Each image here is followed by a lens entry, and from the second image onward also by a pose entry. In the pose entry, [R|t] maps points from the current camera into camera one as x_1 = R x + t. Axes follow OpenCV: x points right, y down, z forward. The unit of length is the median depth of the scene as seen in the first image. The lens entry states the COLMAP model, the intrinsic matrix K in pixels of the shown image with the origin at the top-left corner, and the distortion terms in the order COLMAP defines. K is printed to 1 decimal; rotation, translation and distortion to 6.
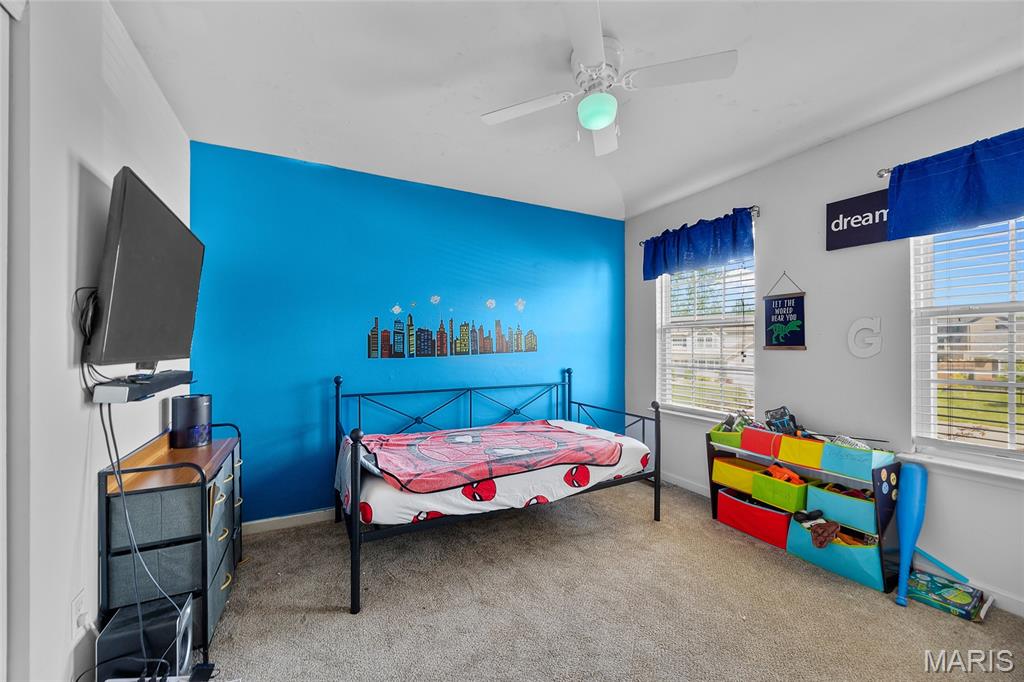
lens RADIAL K [[394.5, 0, 508.1], [0, 394.5, 342.9], [0, 0, 1]] dist [-0.001432, -0.000134]
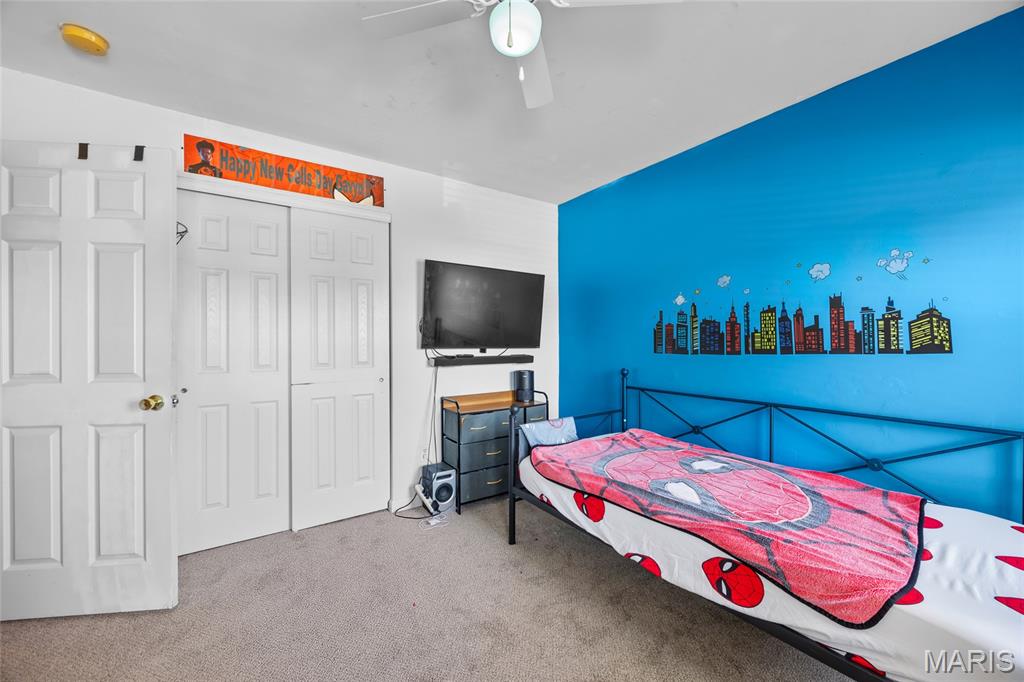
lens RADIAL K [[394.5, 0, 512.4], [0, 394.5, 338.3], [0, 0, 1]] dist [-0.001432, -0.000134]
pose [[0.124301, -0.002365, -0.992242, 0.549895], [0.007494, 0.999971, -0.001445, 0.000747], [0.992216, -0.007257, 0.124315, 0.506974]]
